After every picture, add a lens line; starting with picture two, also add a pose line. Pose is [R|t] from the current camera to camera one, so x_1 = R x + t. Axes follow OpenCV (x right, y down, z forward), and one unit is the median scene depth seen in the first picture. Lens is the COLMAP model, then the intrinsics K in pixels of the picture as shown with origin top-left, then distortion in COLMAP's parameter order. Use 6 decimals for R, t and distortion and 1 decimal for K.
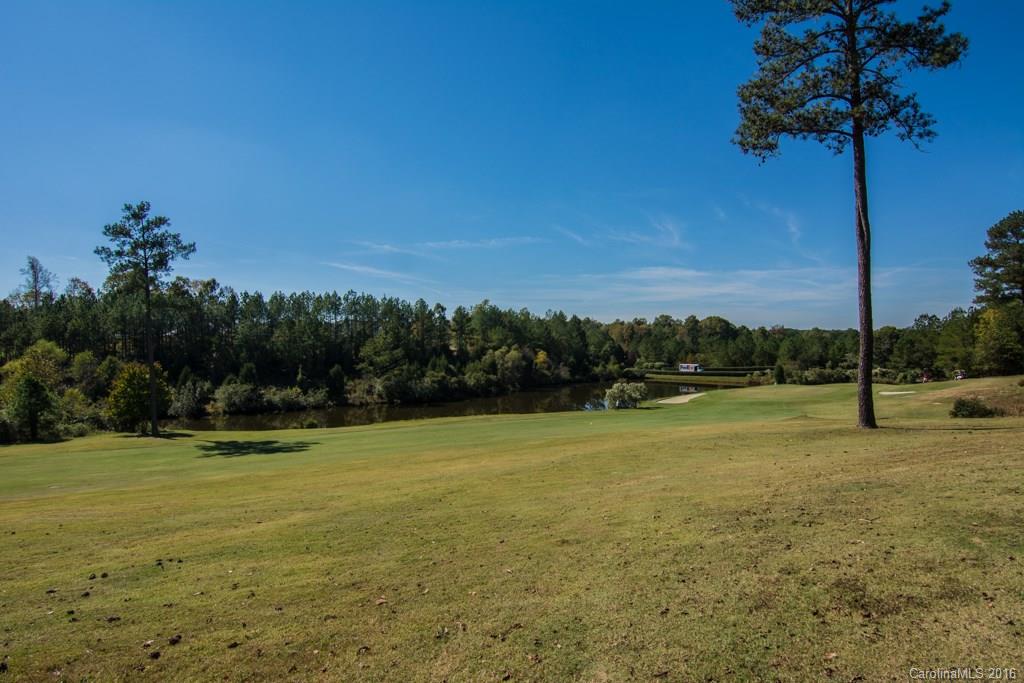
lens RADIAL K [[499.7, 0, 509.6], [0, 499.7, 343.3], [0, 0, 1]] dist [0.012296, -0.022714]
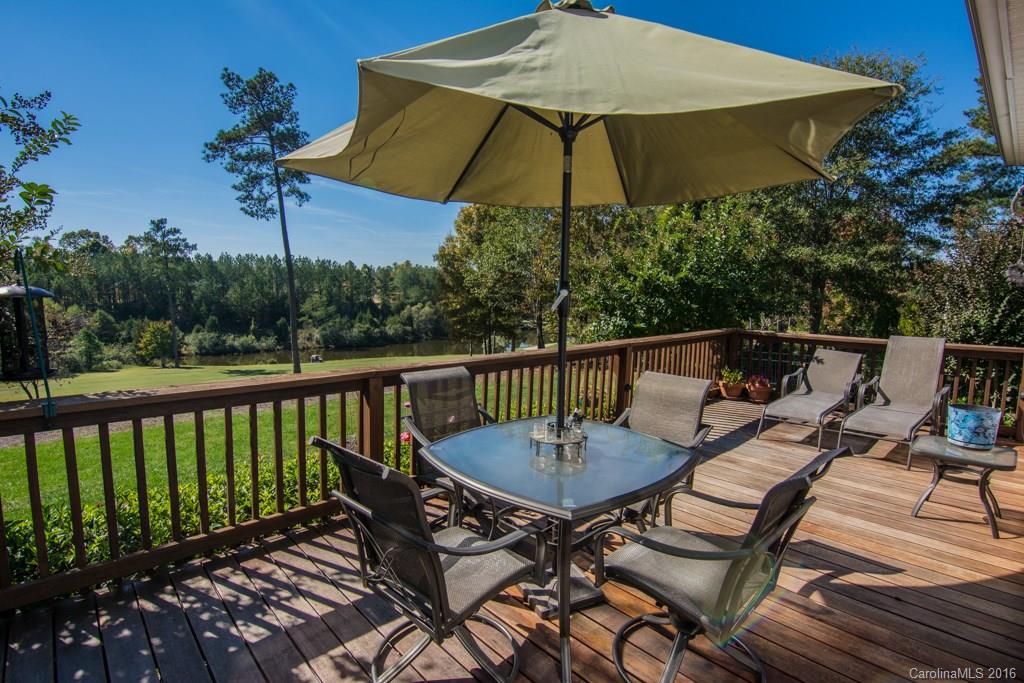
lens RADIAL K [[499.7, 0, 509.6], [0, 499.7, 343.3], [0, 0, 1]] dist [0.012296, -0.022714]
pose [[0.991331, 0.010666, 0.130955, 0.061296], [-0.025088, 0.993728, 0.108977, -0.043868], [-0.128971, -0.111317, 0.985381, -0.328401]]
